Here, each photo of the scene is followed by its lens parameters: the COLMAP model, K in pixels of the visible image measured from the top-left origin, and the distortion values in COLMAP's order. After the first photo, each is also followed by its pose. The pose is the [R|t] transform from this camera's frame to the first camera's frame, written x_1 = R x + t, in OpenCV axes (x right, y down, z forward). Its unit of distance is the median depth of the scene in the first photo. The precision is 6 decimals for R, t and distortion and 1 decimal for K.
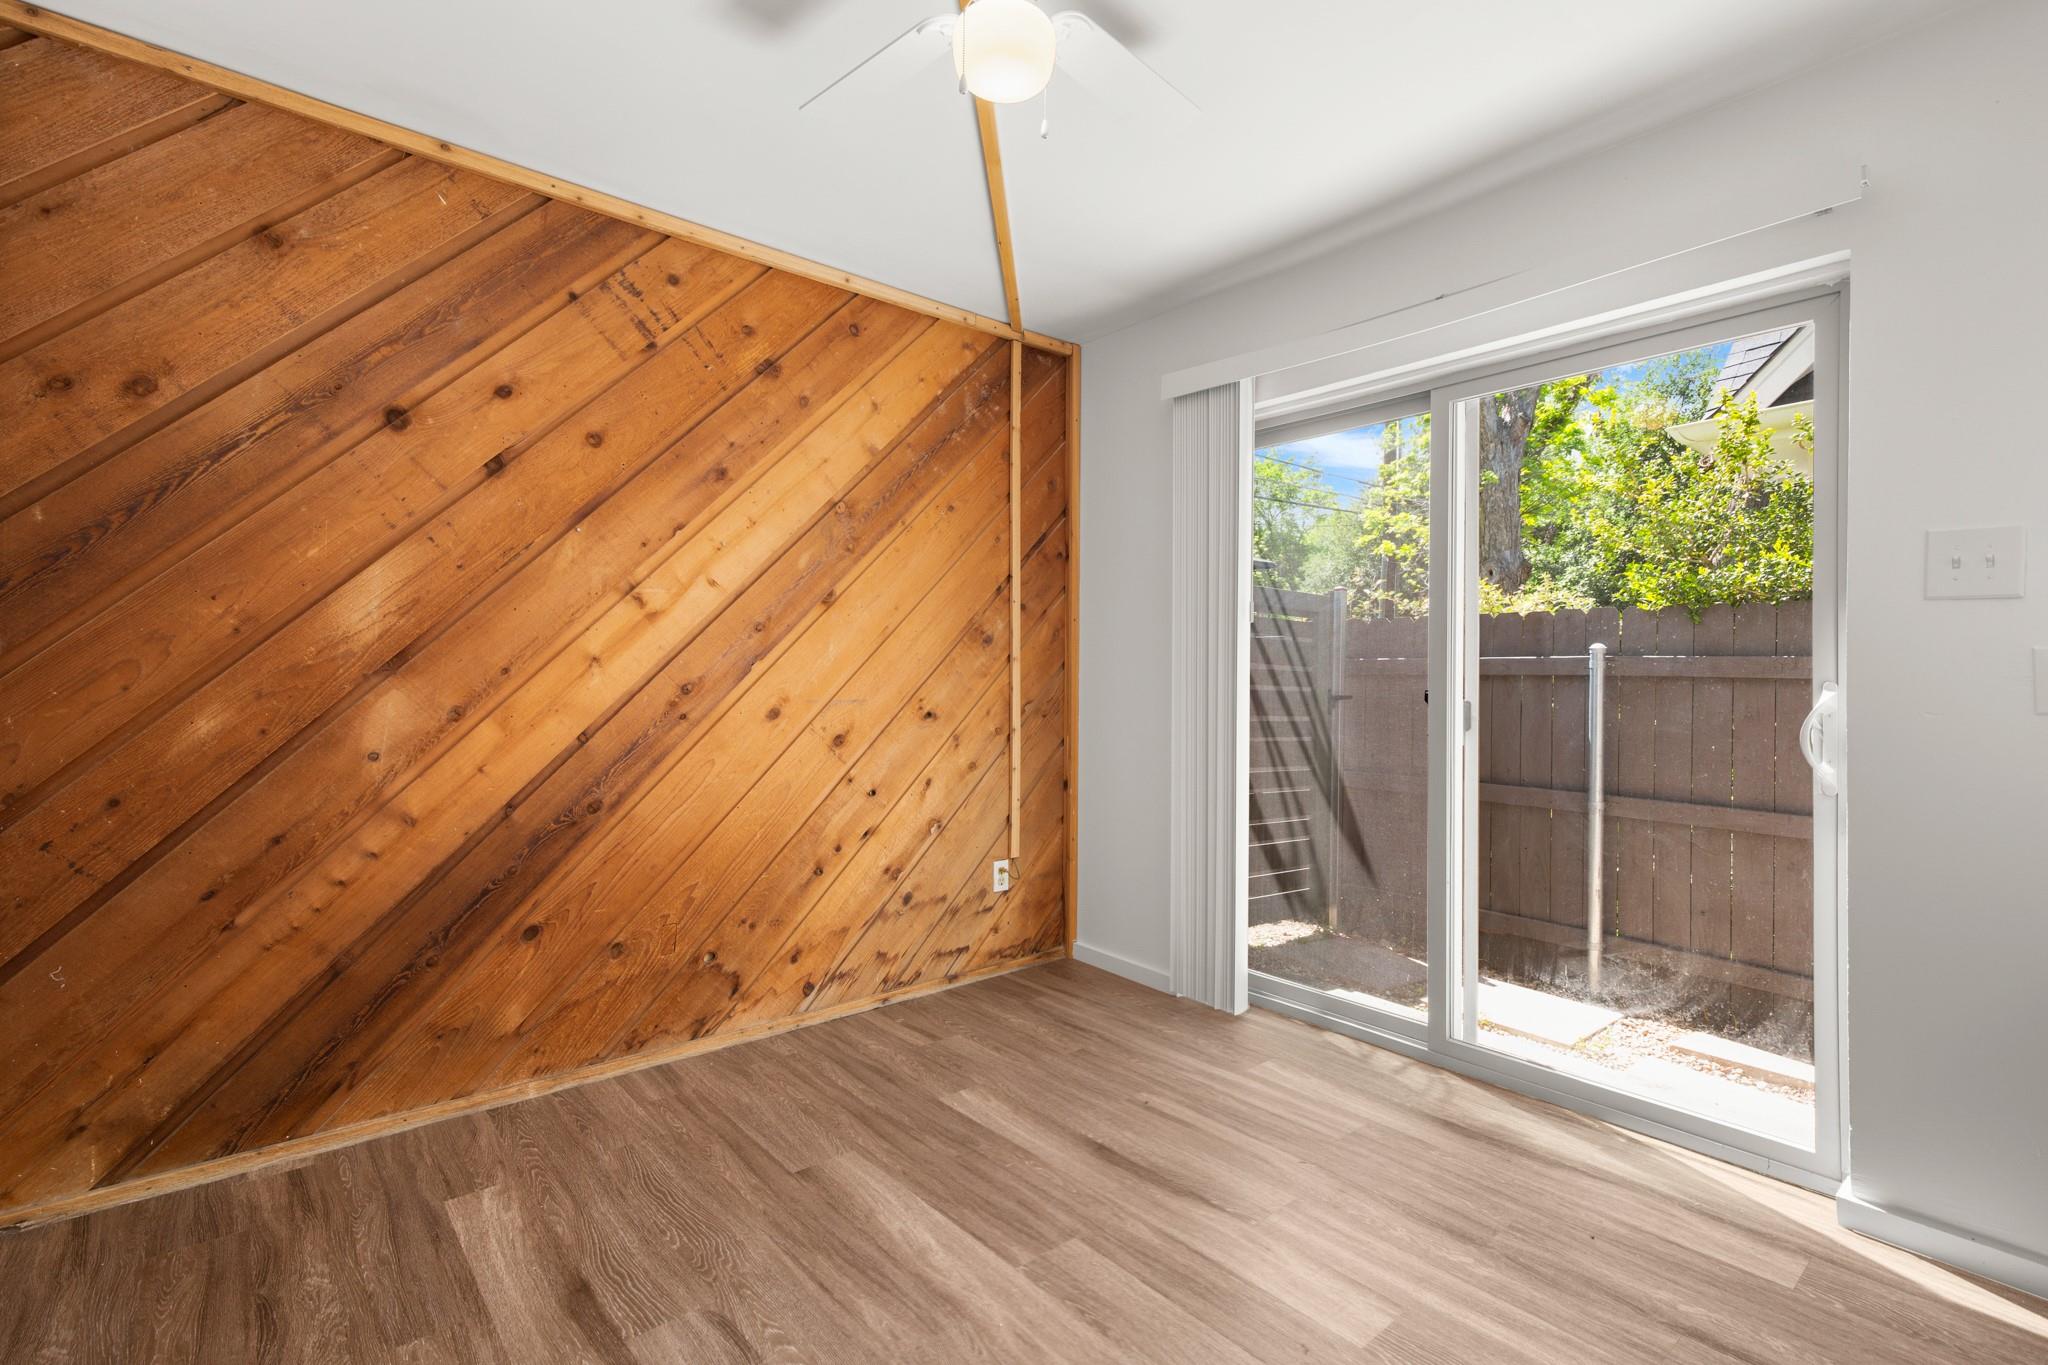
lens RADIAL K [[943.9, 0, 1073.7], [0, 943.9, 670.7], [0, 0, 1]] dist [0.004076, 0.004031]
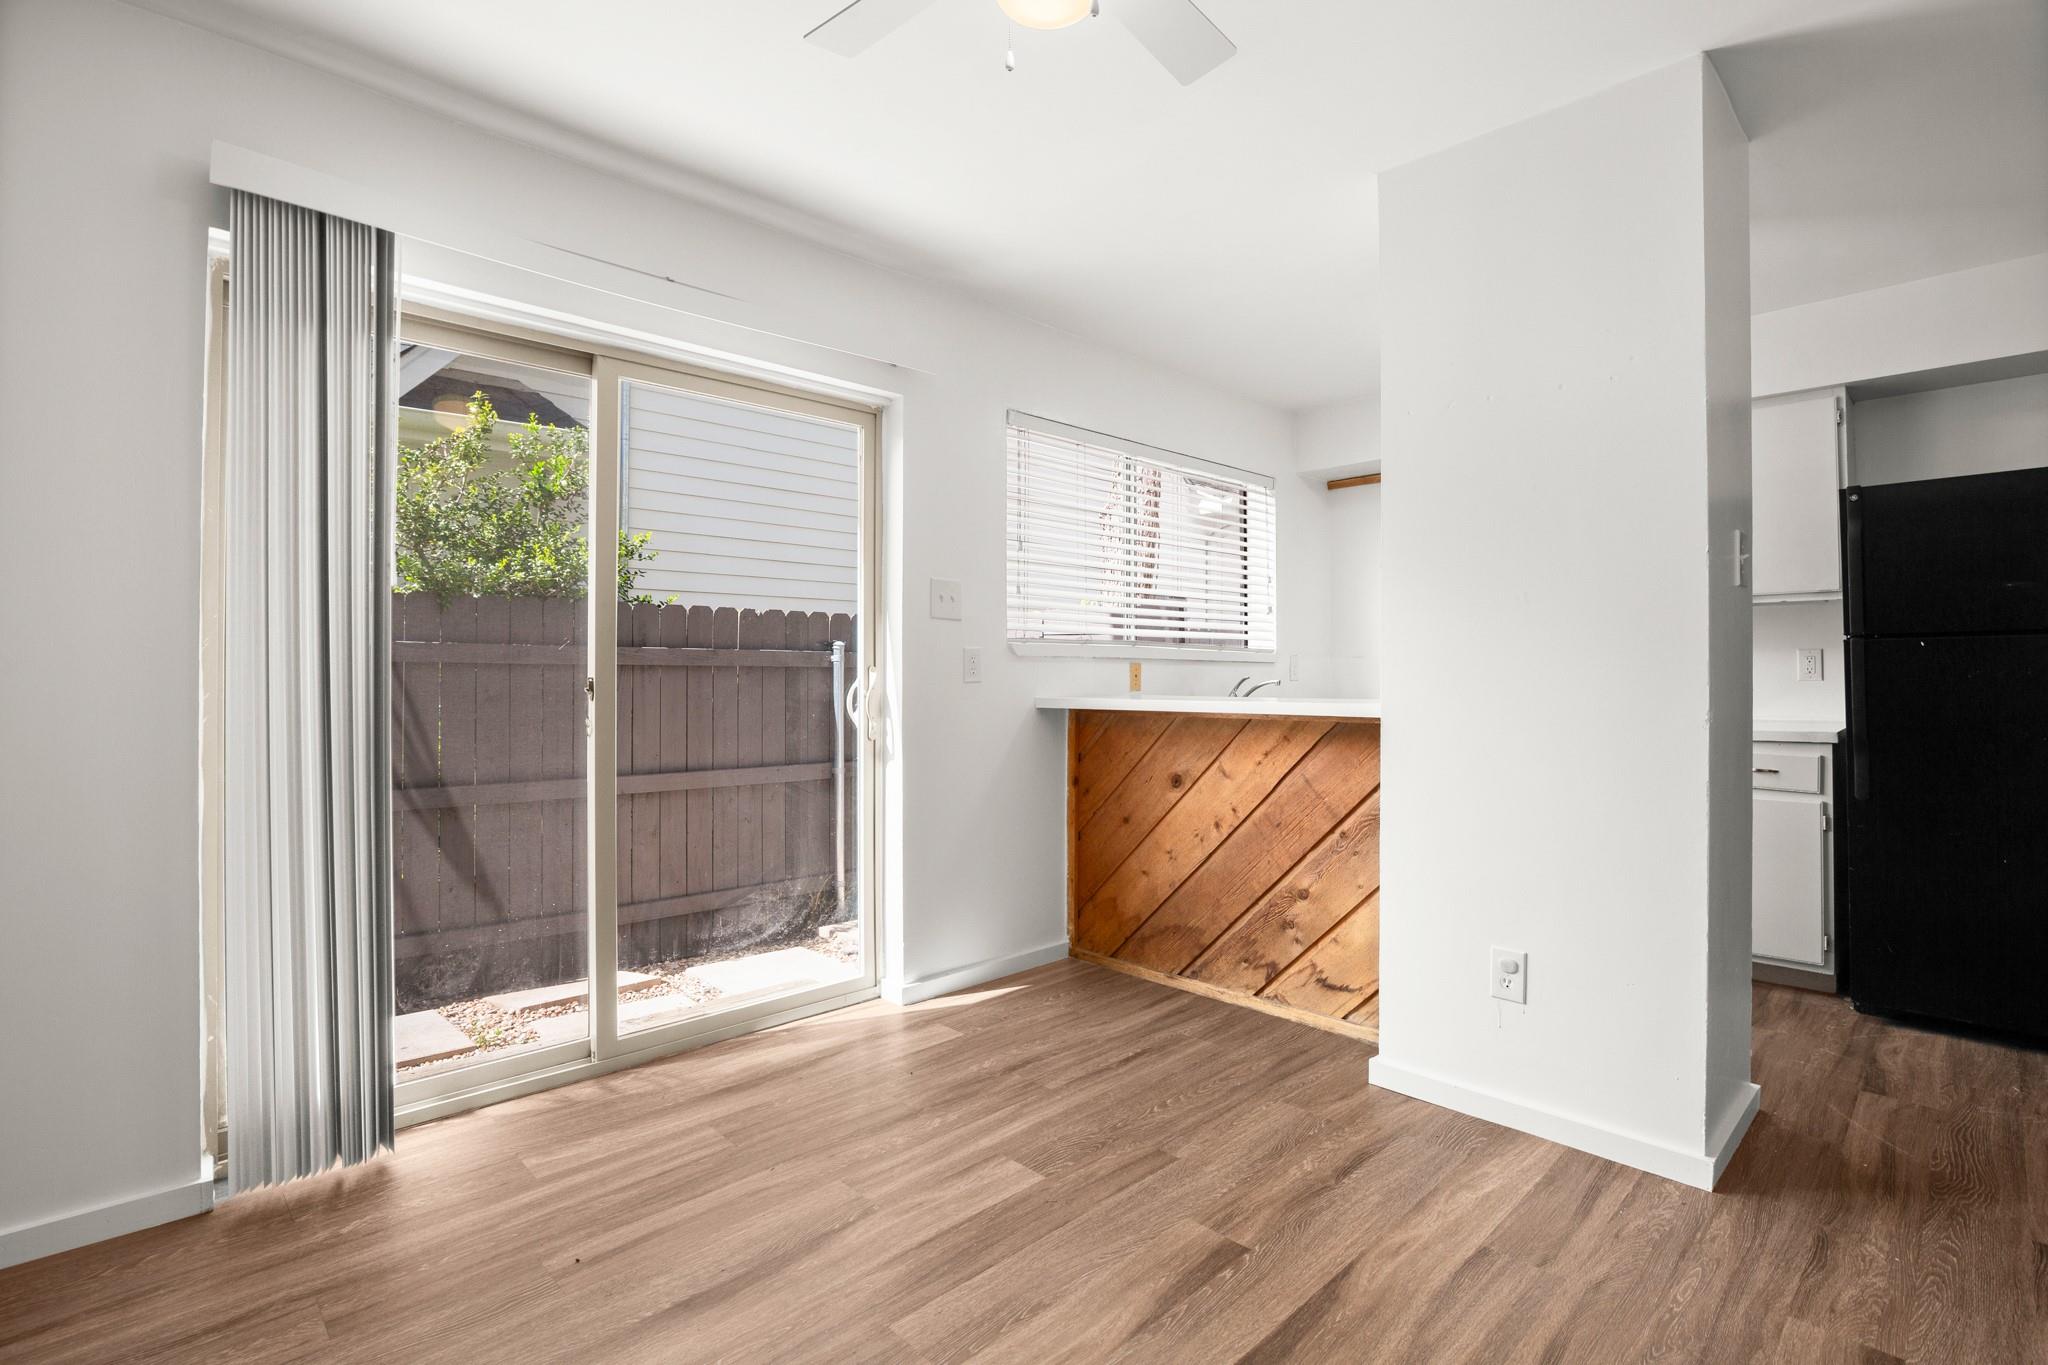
lens RADIAL K [[943.9, 0, 1012.9], [0, 943.9, 661.3], [0, 0, 1]] dist [0.004076, 0.004031]
pose [[-0.010300, -0.000215, 0.999947, -0.649361], [-0.010057, 0.999949, 0.000112, 0.000708], [-0.999896, -0.010055, -0.010301, 0.691300]]
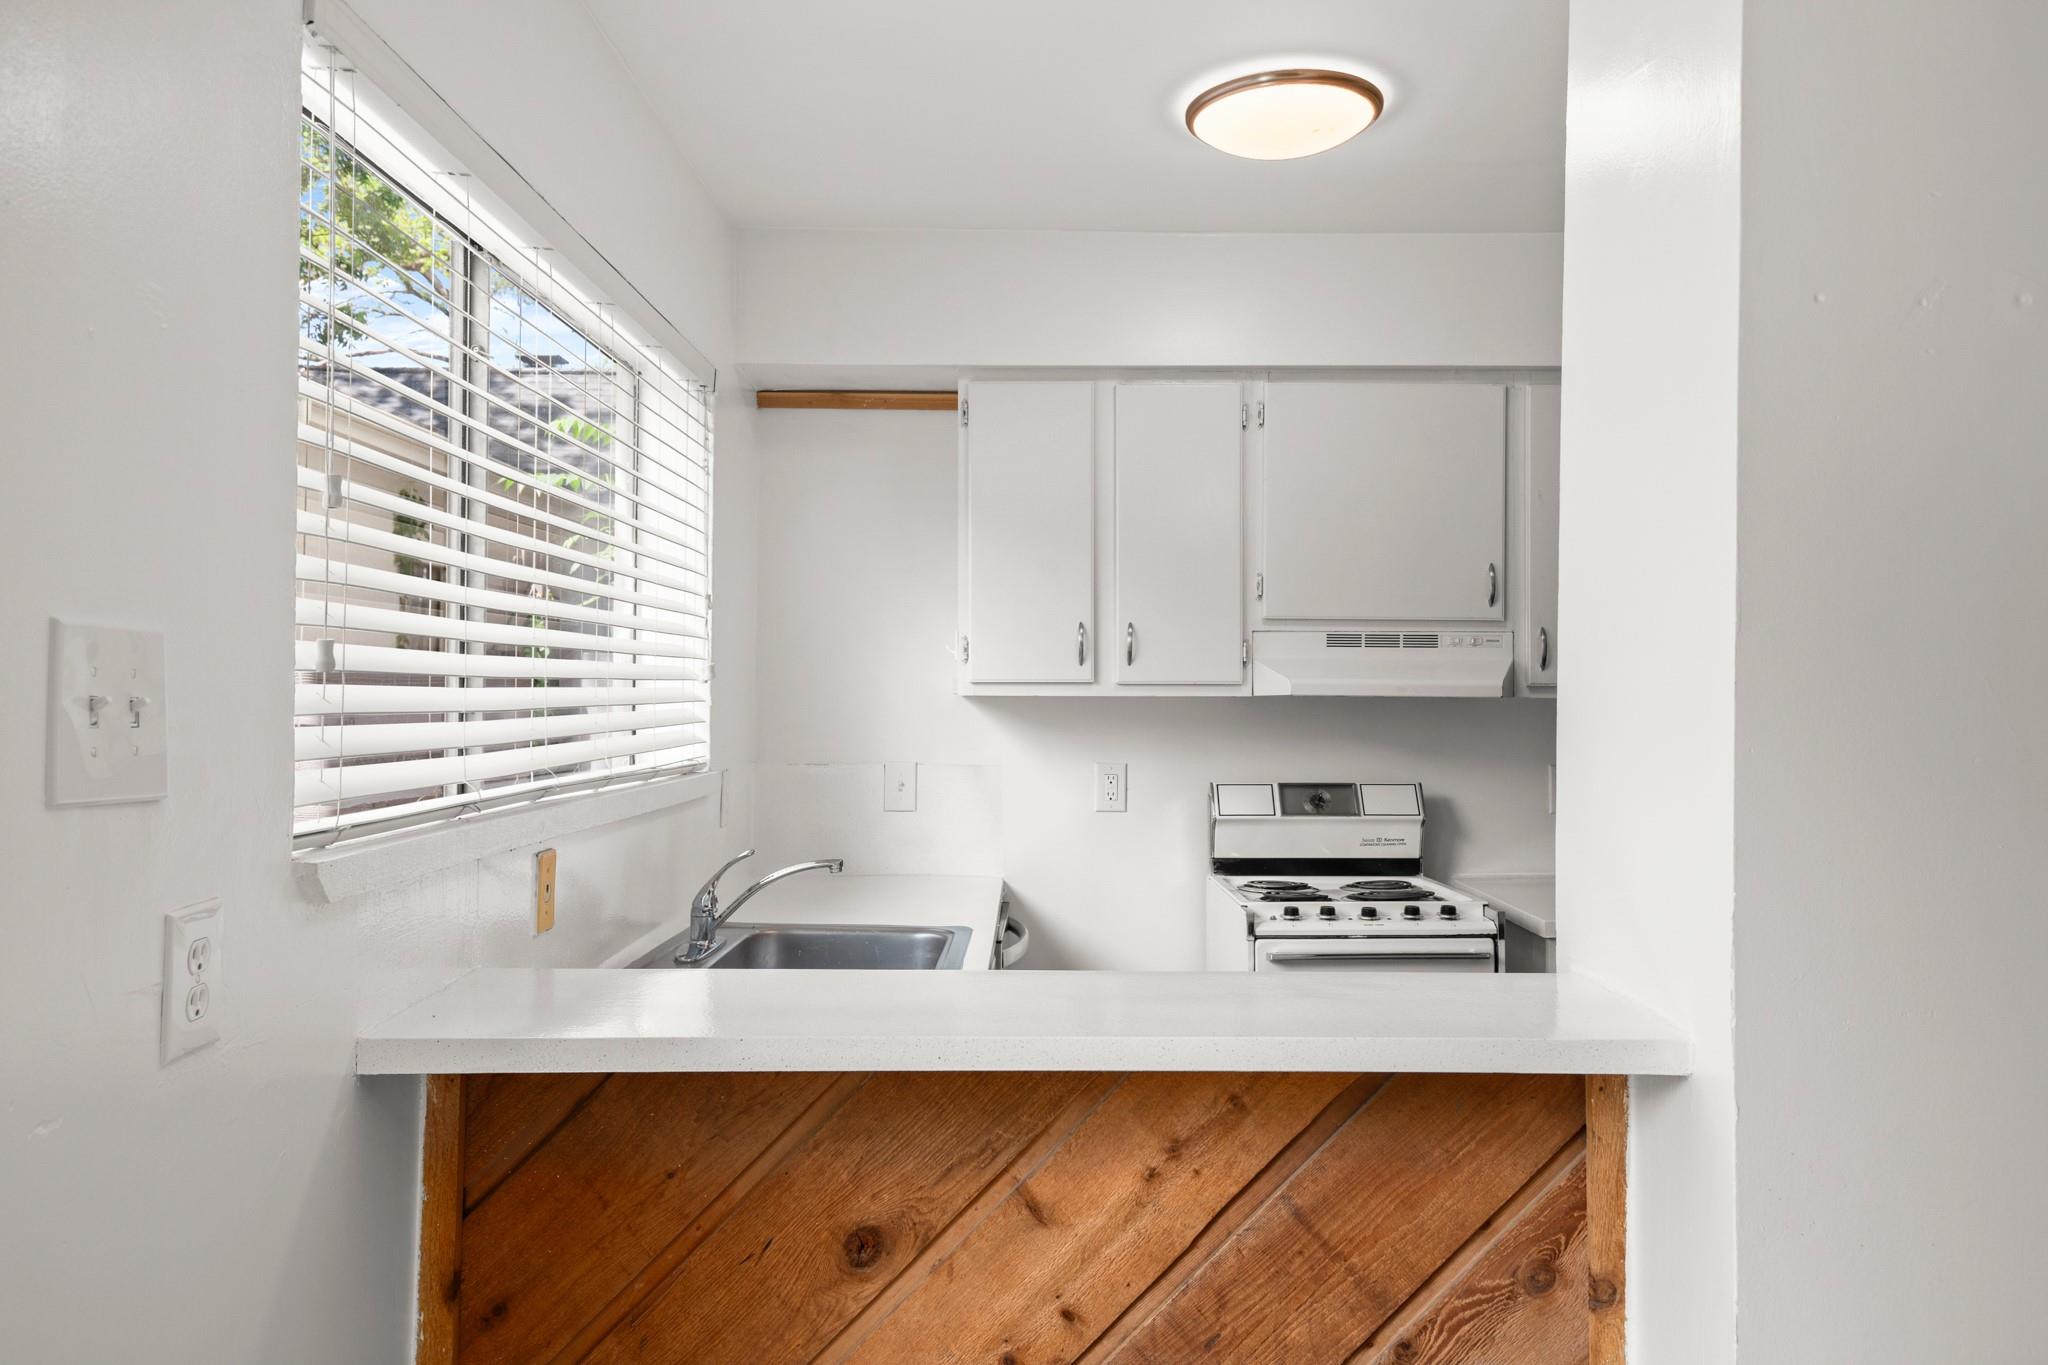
lens RADIAL K [[1491.1, 0, 1062.9], [0, 1491.1, 666.7], [0, 0, 1]] dist [0.059121, -0.001576]
pose [[-0.730879, -0.005429, 0.682486, 0.172210], [-0.018719, 0.999752, -0.012095, -0.105652], [-0.682250, -0.021615, -0.730799, 0.920090]]
